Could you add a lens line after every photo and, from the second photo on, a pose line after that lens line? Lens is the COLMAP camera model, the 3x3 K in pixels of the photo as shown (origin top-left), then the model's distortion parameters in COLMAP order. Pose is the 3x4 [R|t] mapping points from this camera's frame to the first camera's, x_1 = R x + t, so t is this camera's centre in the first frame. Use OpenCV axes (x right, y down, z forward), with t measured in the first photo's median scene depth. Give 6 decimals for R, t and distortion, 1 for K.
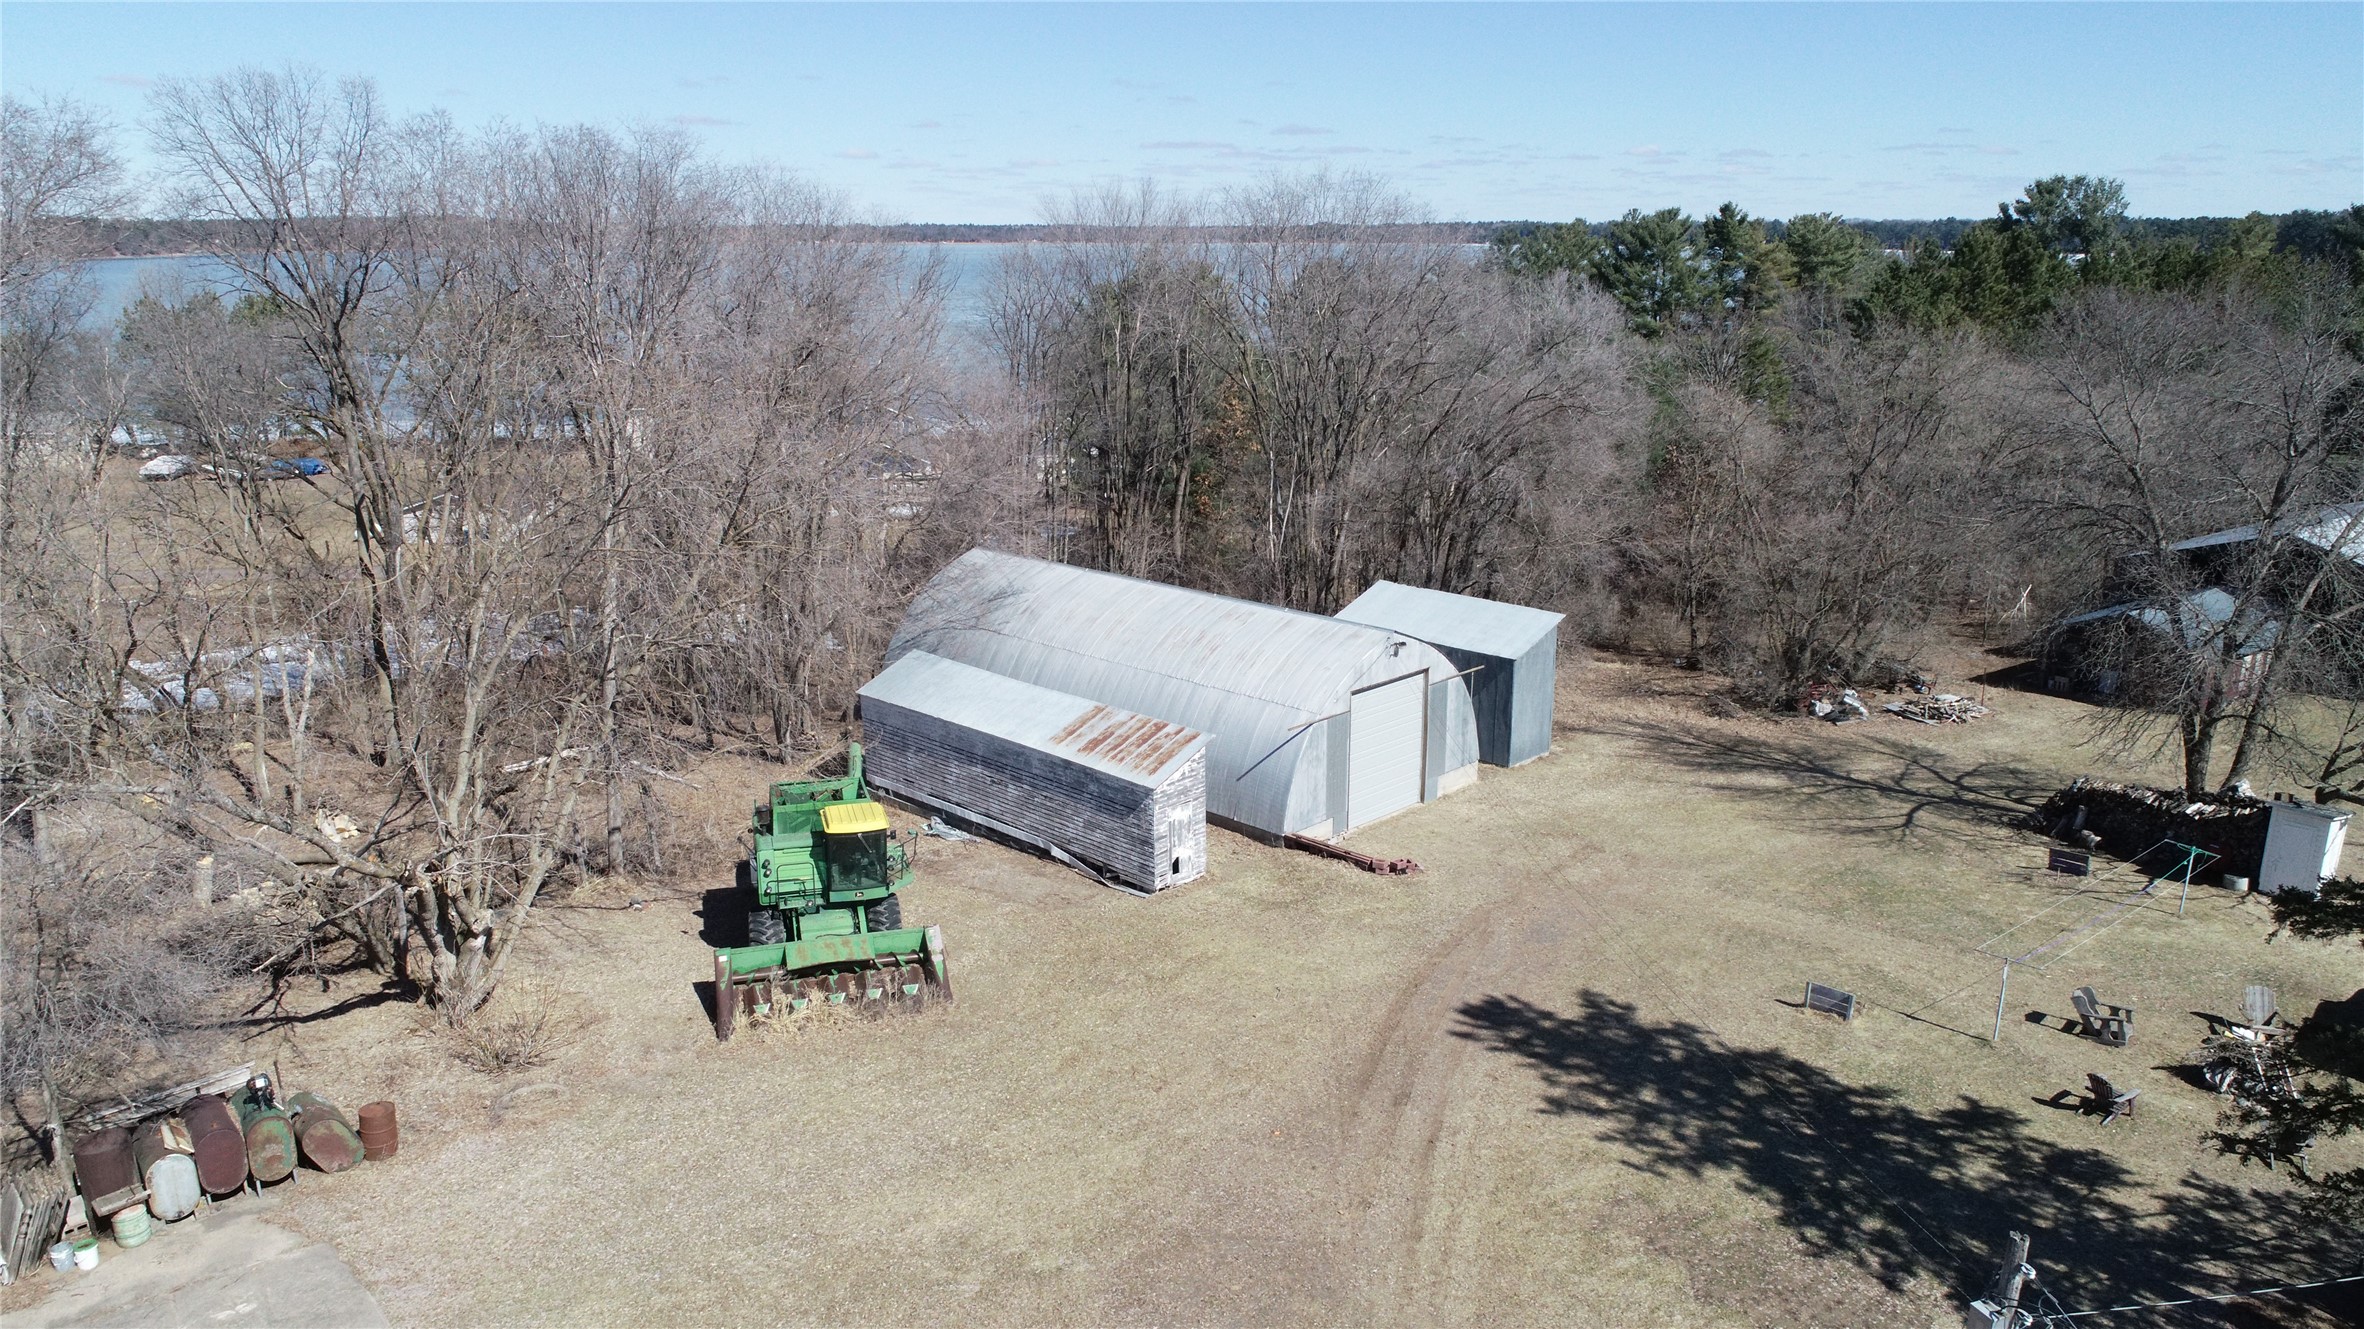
lens RADIAL K [[1595.5, 0, 1182.0], [0, 1595.5, 664.5], [0, 0, 1]] dist [0.000412, 0.000475]
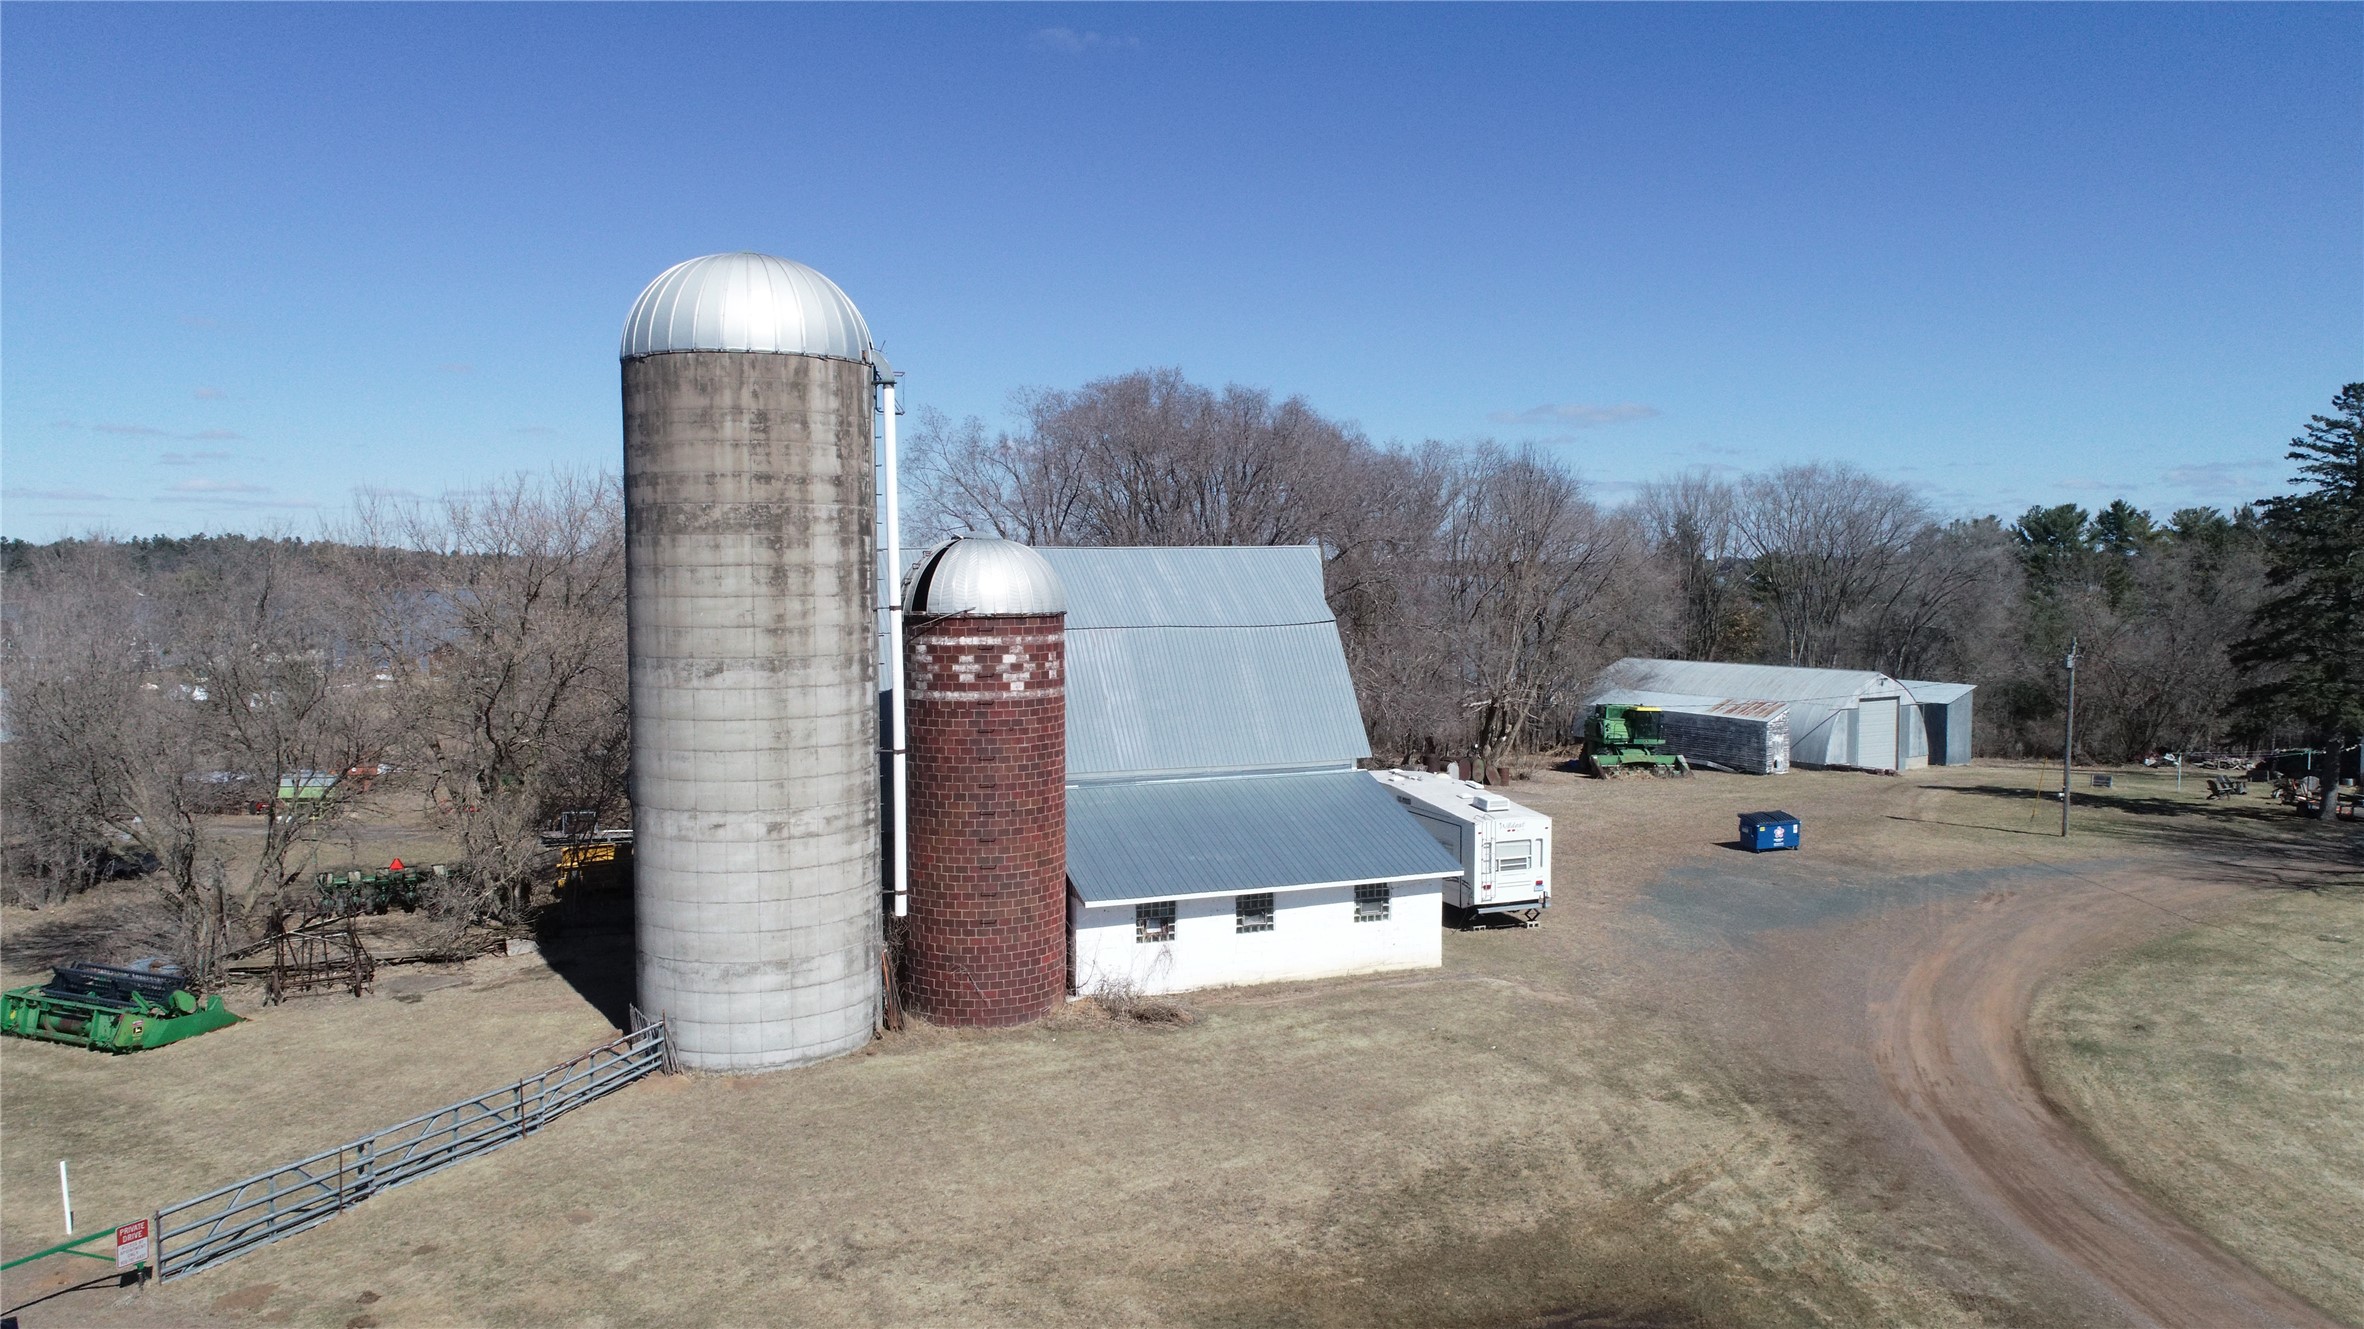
lens RADIAL K [[1634.6, 0, 1182.0], [0, 1634.6, 664.5], [0, 0, 1]] dist [-0.001452, 0.000399]
pose [[0.973082, 0.015741, -0.229923, -0.224315], [-0.062849, 0.977975, -0.199036, 0.392650], [0.221726, 0.208129, 0.952638, -1.026162]]
